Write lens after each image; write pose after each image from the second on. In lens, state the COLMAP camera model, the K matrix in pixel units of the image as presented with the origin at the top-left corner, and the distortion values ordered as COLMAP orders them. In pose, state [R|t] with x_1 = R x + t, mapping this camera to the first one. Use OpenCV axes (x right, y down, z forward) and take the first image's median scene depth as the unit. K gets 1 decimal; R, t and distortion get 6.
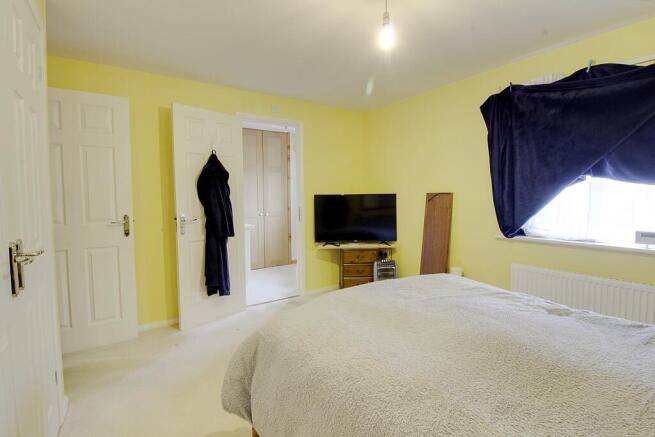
lens RADIAL K [[320.7, 0, 329.6], [0, 320.7, 215.4], [0, 0, 1]] dist [-0.002176, -0.005828]
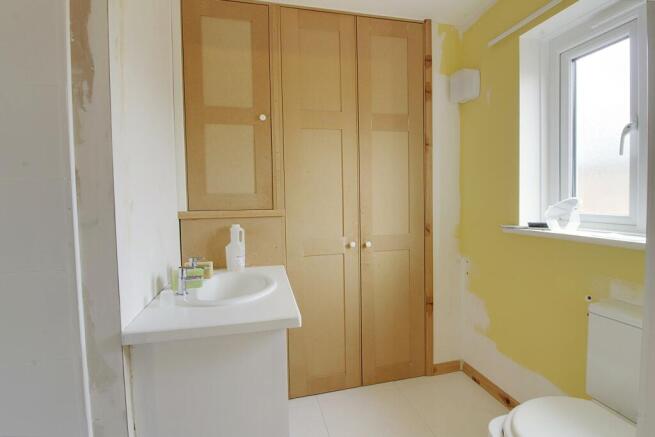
lens RADIAL K [[320.7, 0, 328.1], [0, 320.7, 215.2], [0, 0, 1]] dist [-0.002176, -0.005828]
pose [[0.931404, 0.004094, -0.363965, -0.101082], [-0.004918, 0.999987, -0.001337, -0.035737], [0.363955, 0.003035, 0.931412, 0.624907]]
